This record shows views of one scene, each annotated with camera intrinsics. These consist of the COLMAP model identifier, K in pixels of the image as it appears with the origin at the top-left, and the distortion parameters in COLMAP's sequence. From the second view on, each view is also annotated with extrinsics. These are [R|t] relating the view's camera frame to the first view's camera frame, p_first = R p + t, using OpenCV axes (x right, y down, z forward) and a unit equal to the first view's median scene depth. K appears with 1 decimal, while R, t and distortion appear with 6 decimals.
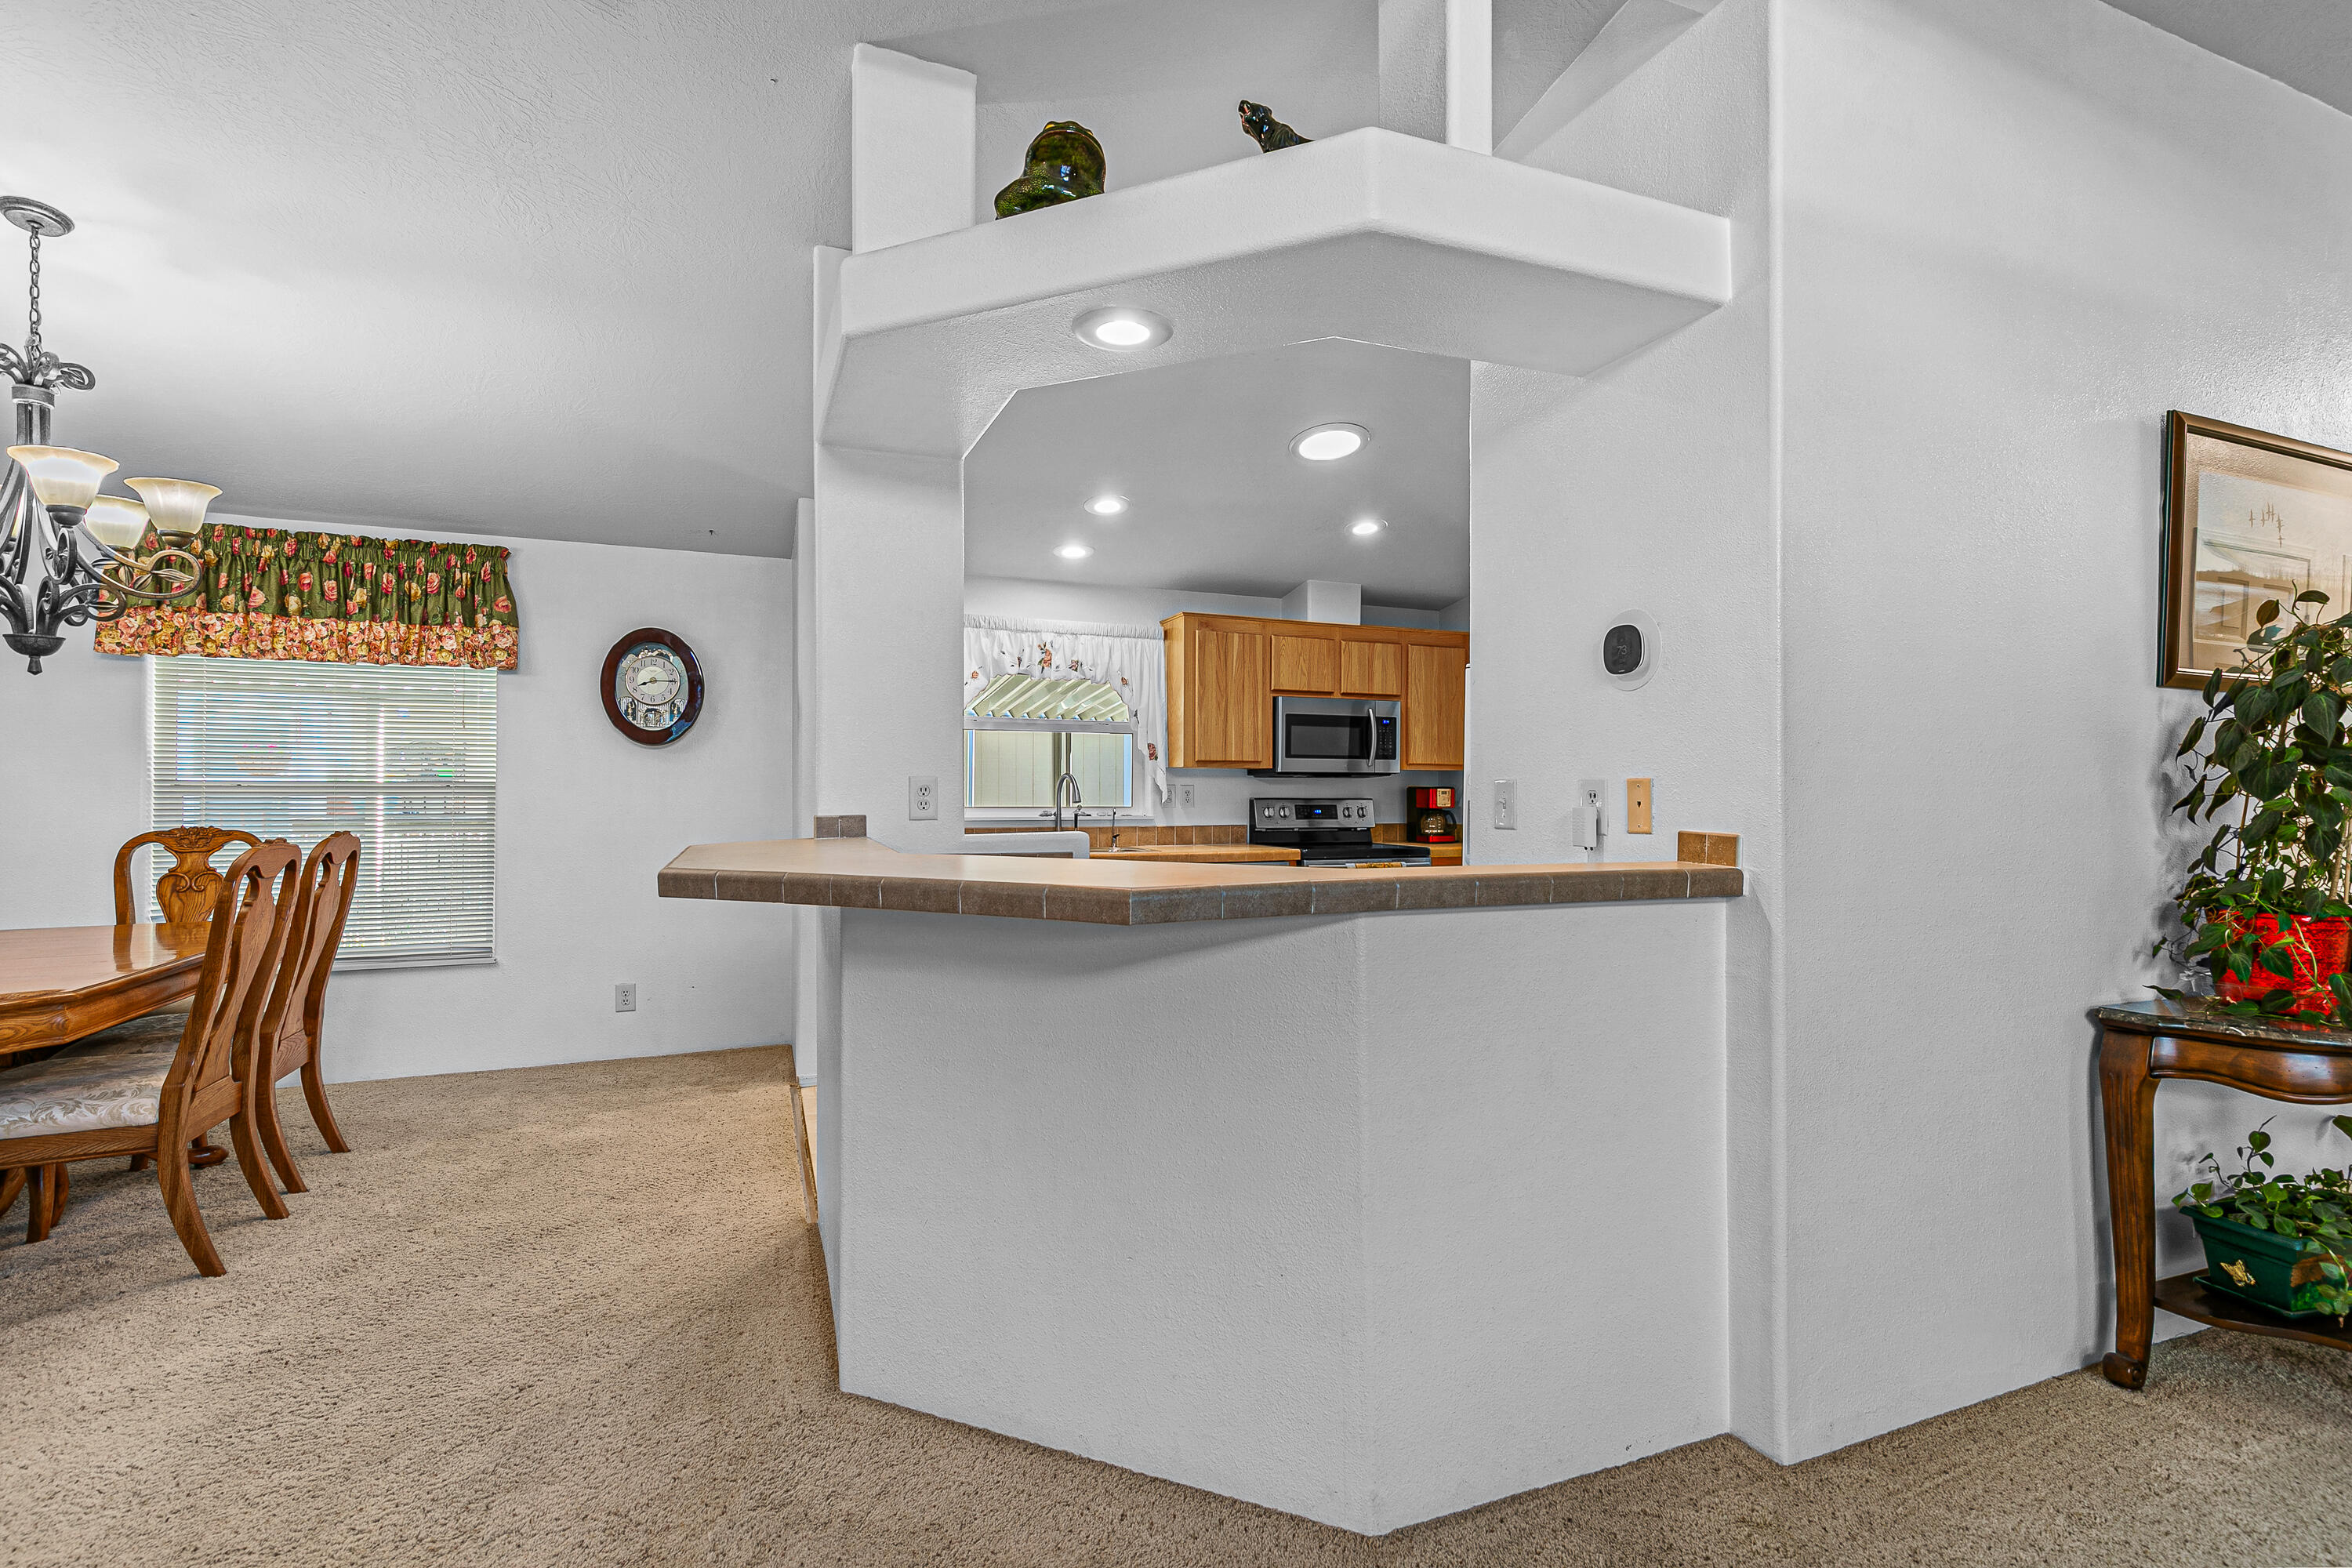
lens RADIAL K [[1077.9, 0, 1189.5], [0, 1077.9, 775.9], [0, 0, 1]] dist [0.009675, 0.000268]
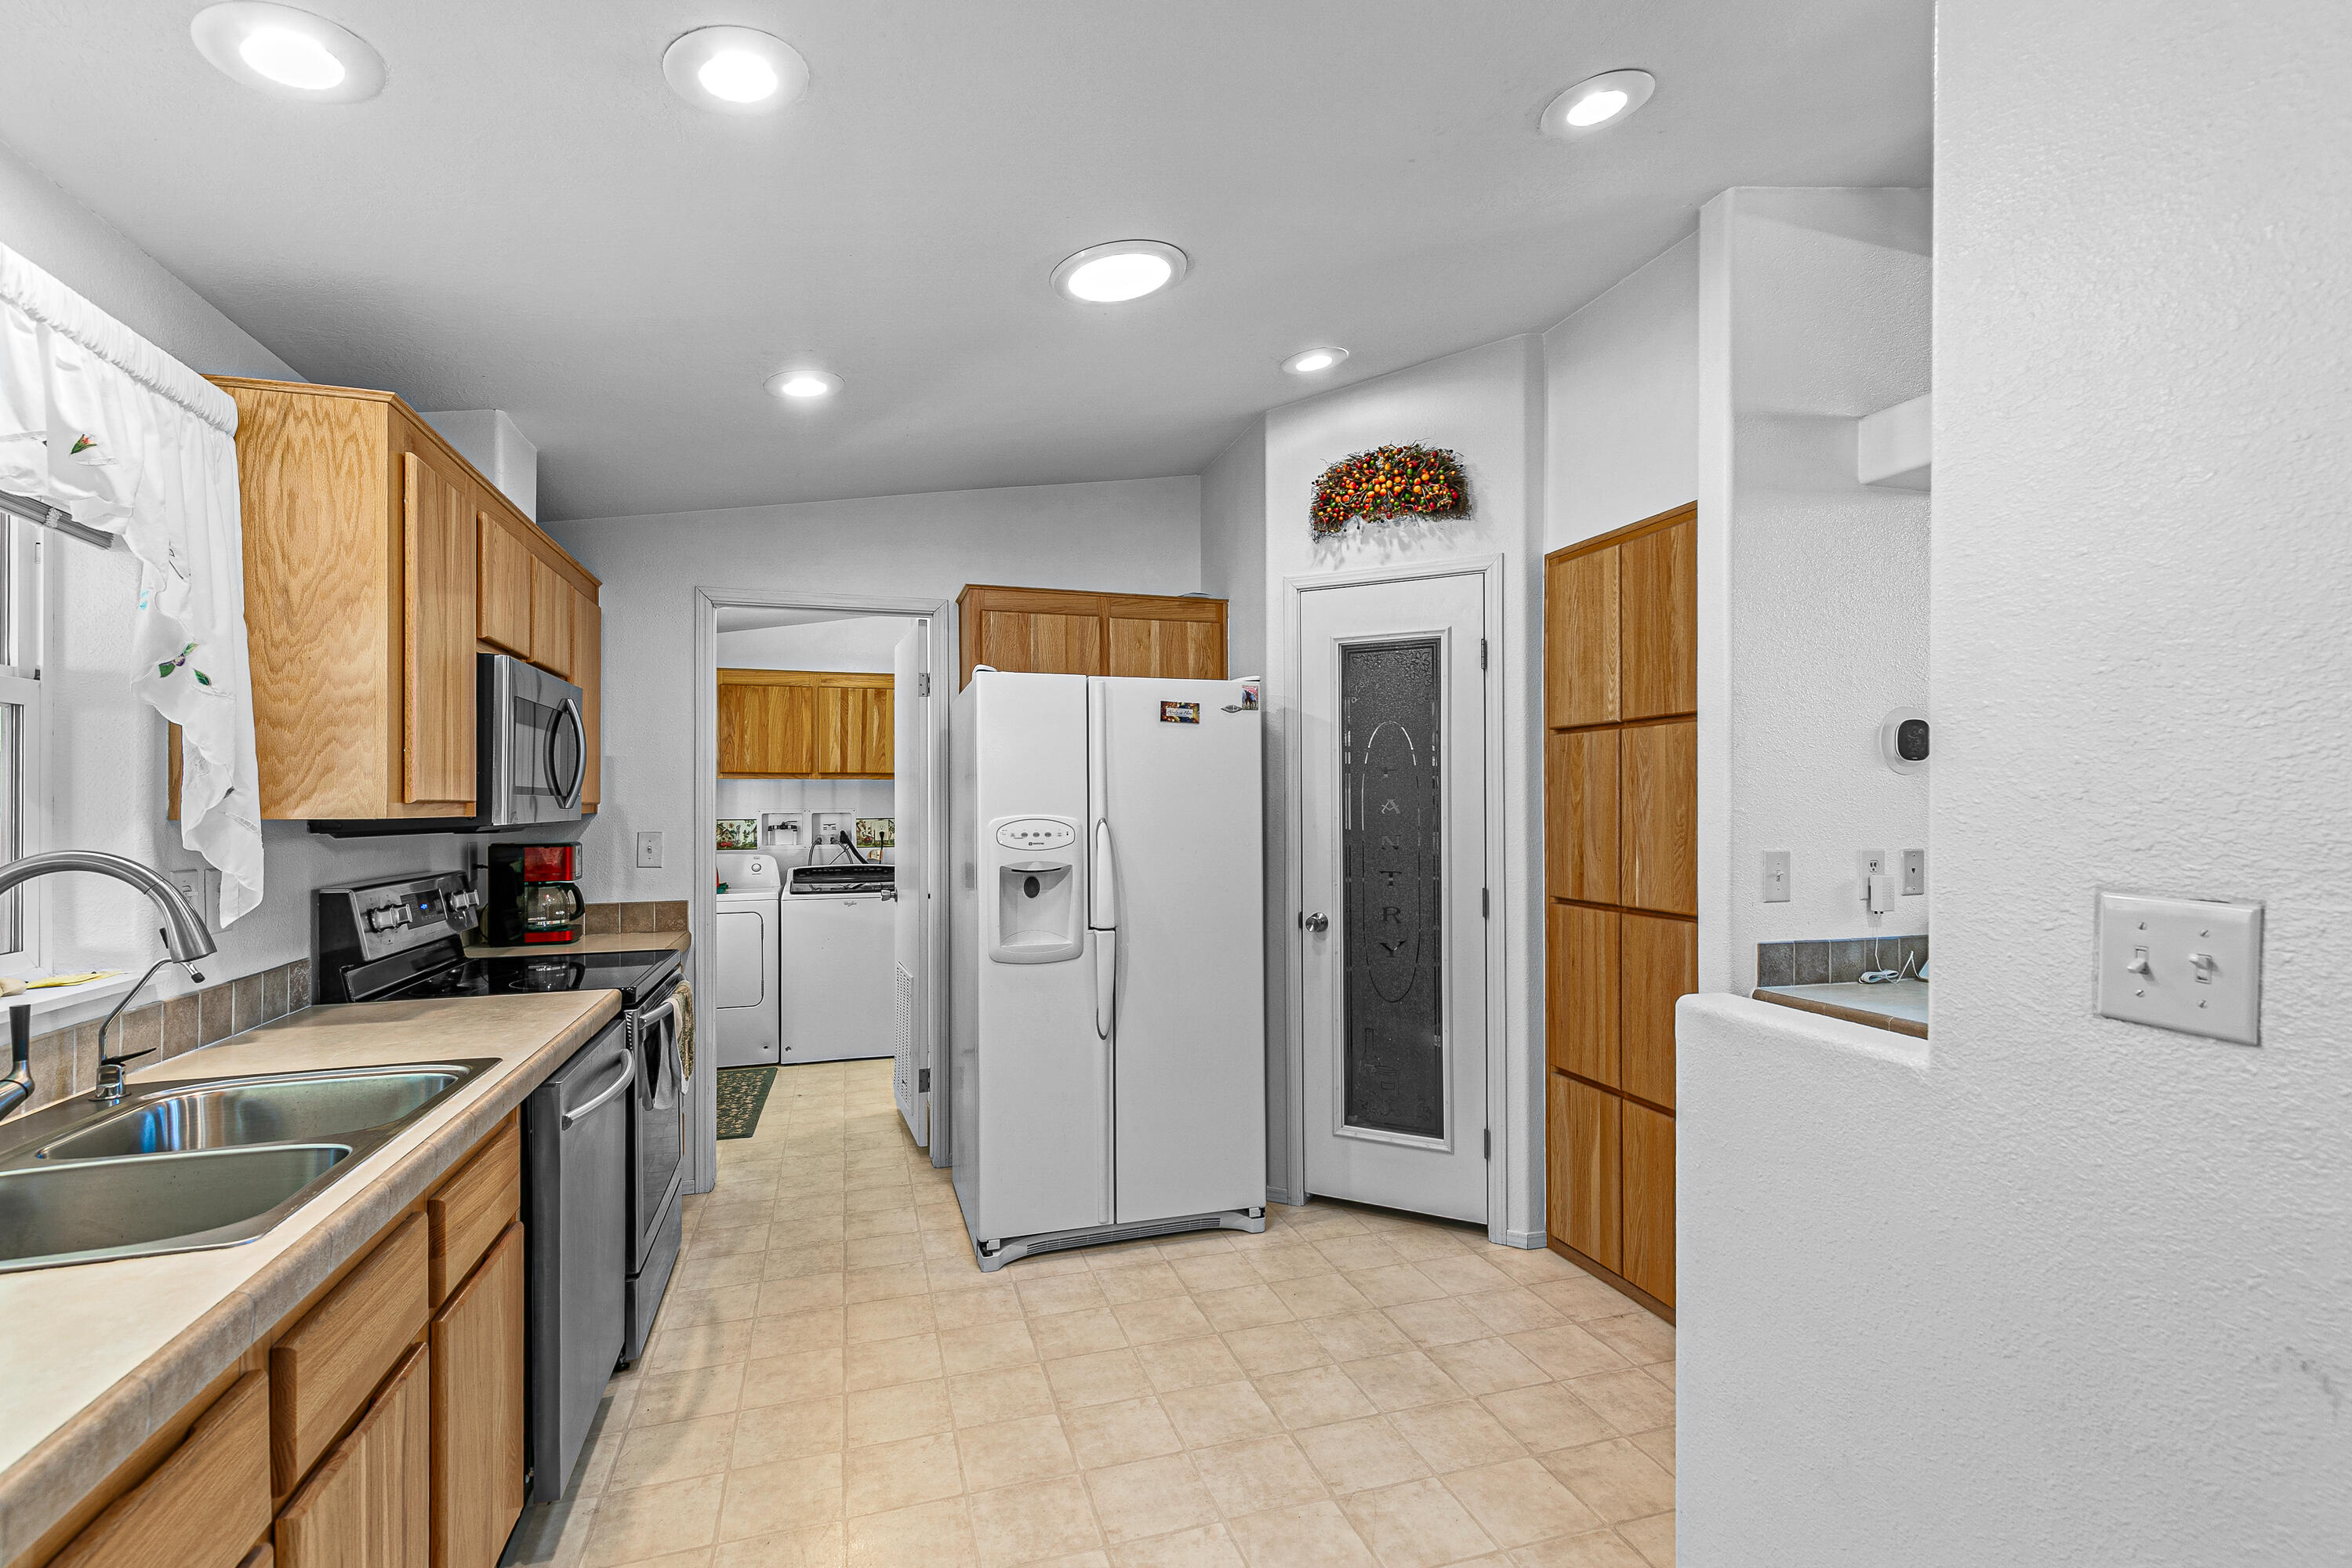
lens RADIAL K [[1071.1, 0, 1183.0], [0, 1071.1, 794.4], [0, 0, 1]] dist [0.015731, -0.000628]
pose [[0.085900, 0.004876, 0.996292, -0.420806], [-0.010847, 0.999933, -0.003959, -0.022224], [-0.996245, -0.010466, 0.085947, 0.855833]]
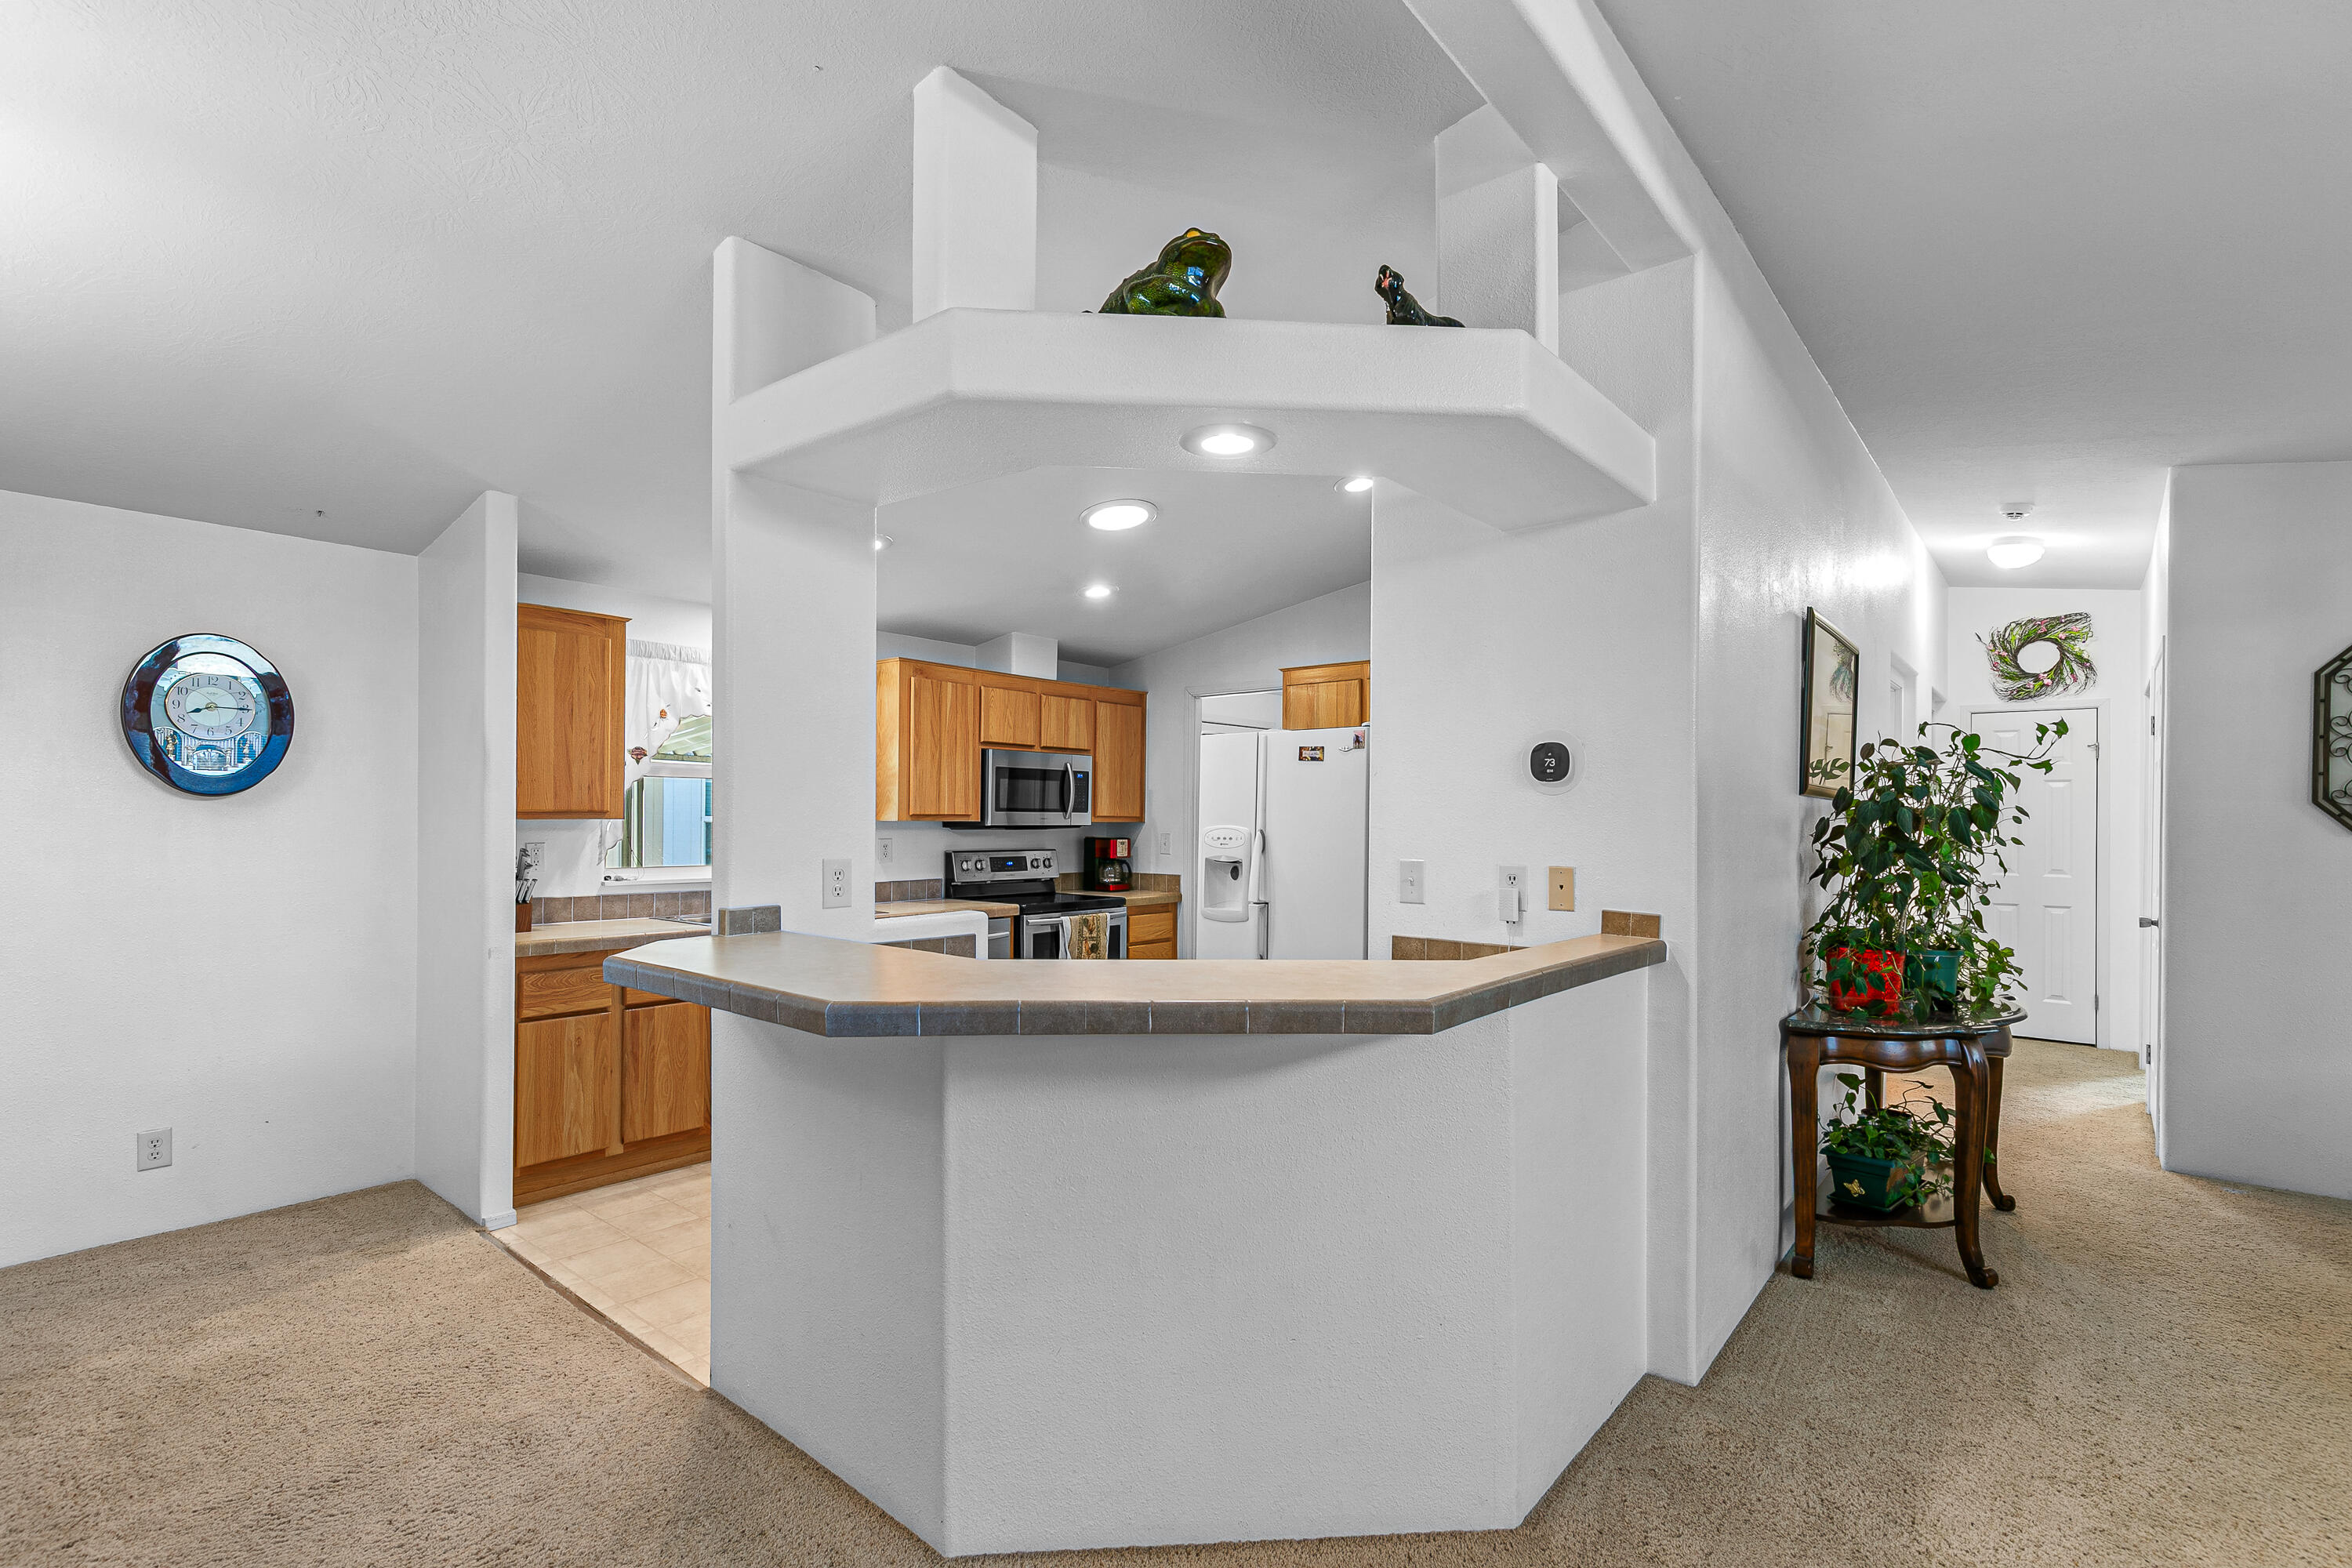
lens RADIAL K [[1087.3, 0, 1186.5], [0, 1087.3, 810.0], [0, 0, 1]] dist [0.010817, -0.000158]
pose [[0.884178, 0.007067, 0.467097, -0.277341], [-0.011412, 0.999914, 0.006474, -0.033083], [-0.467011, -0.011055, 0.884182, 0.047581]]
